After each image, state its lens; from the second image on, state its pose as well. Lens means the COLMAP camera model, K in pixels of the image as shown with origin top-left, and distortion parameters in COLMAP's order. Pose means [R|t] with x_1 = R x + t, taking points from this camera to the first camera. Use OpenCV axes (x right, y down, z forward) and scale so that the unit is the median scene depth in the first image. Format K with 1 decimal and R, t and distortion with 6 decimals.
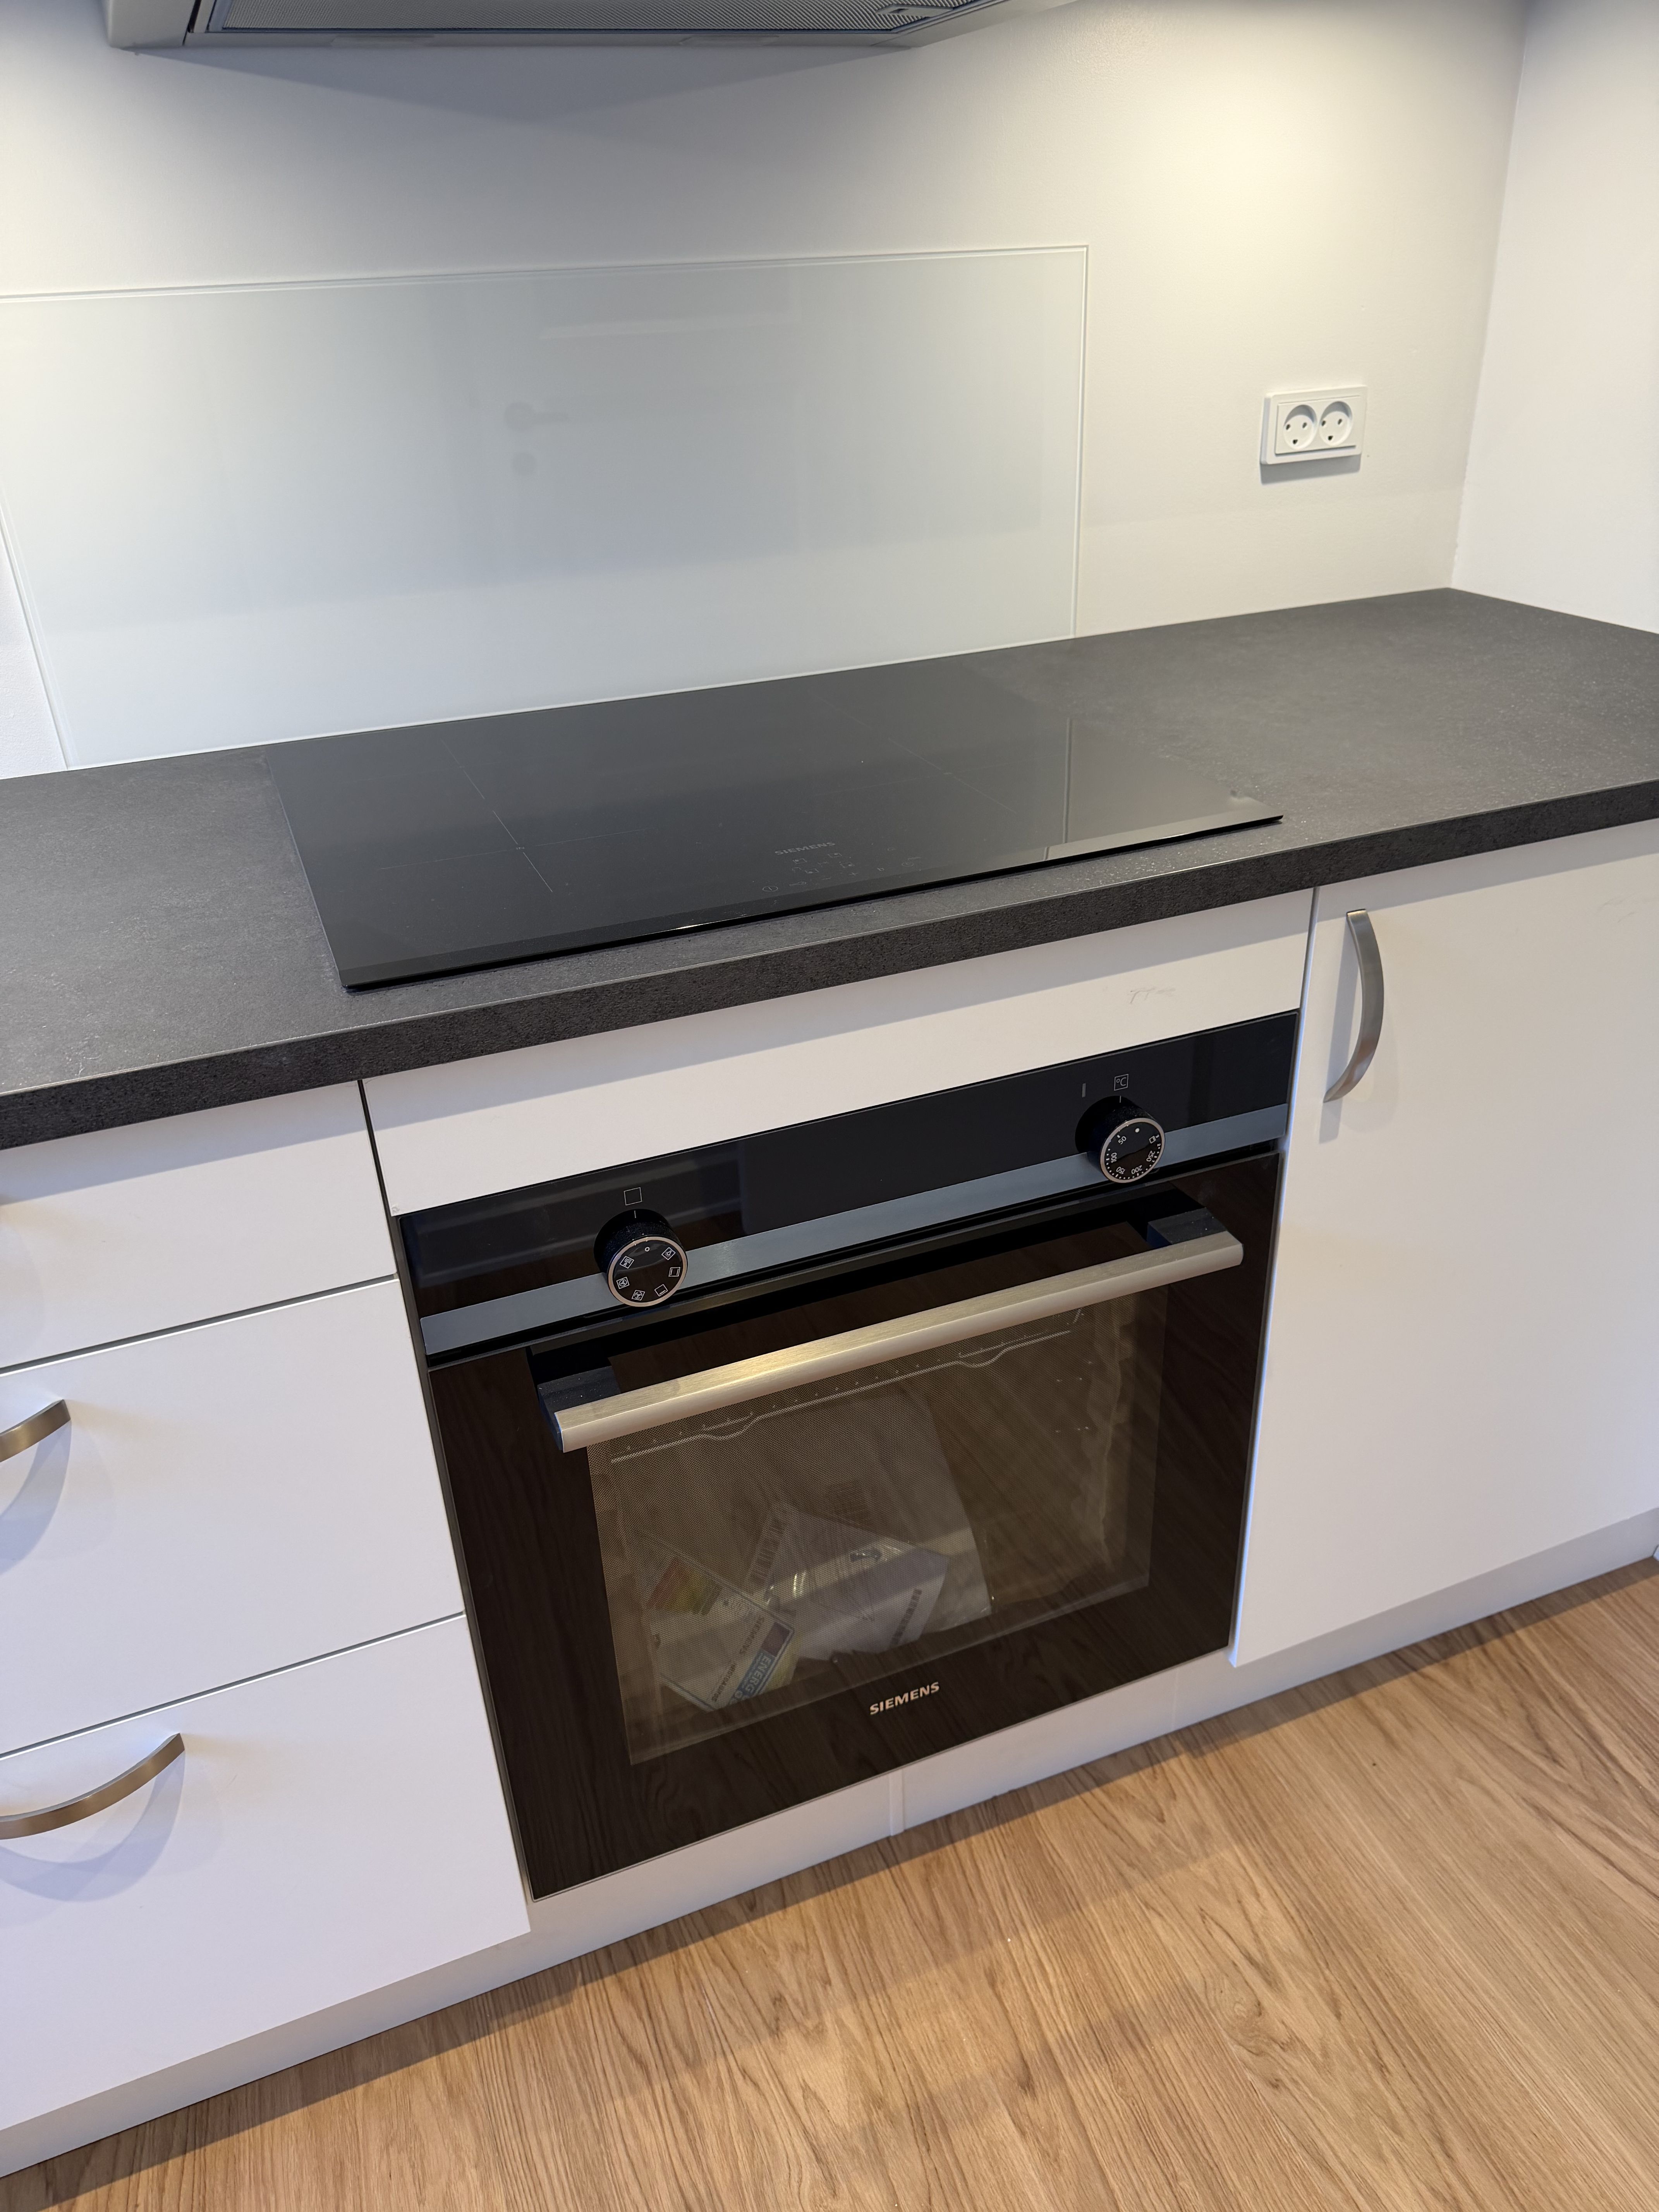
lens RADIAL K [[1608.4, 0, 833.5], [0, 1608.4, 1114.8], [0, 0, 1]] dist [0.013841, -0.007090]
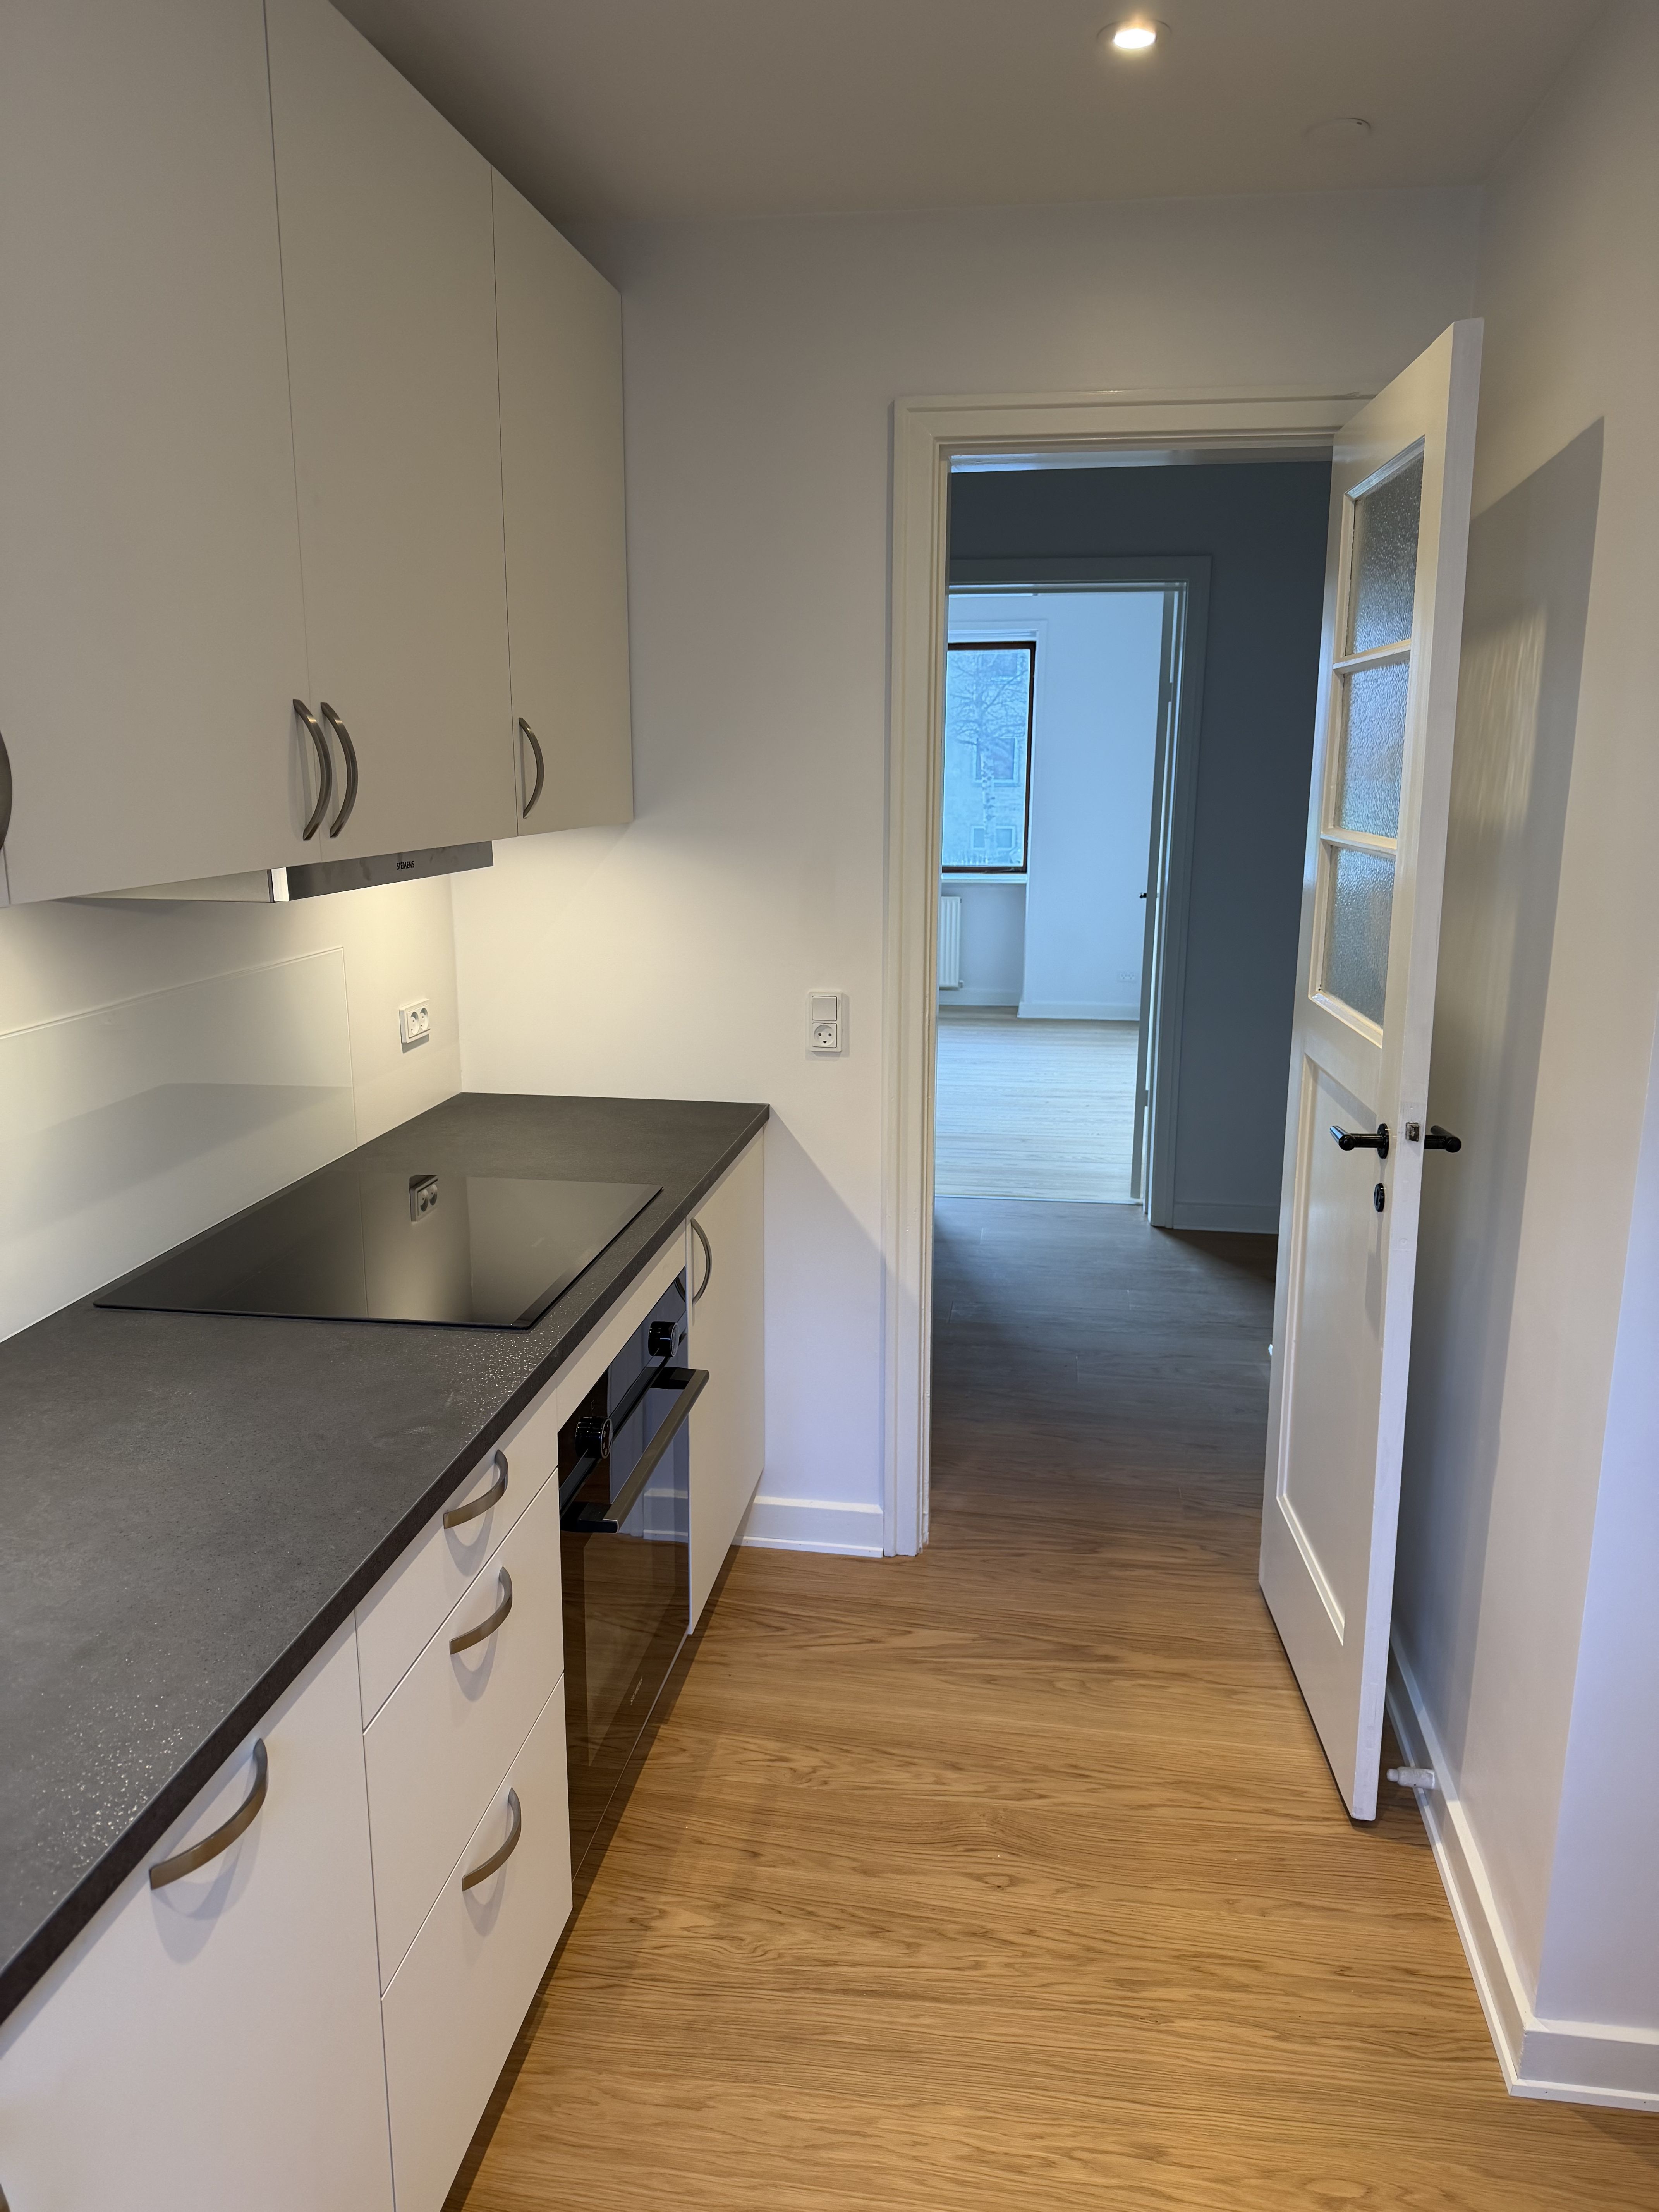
lens RADIAL K [[1608.4, 0, 826.1], [0, 1608.4, 1104.4], [0, 0, 1]] dist [0.013841, -0.007090]
pose [[0.508484, -0.152730, 0.847418, -1.237213], [0.400826, 0.913000, -0.075961, -0.012540], [-0.762091, 0.378292, 0.525464, -0.349881]]
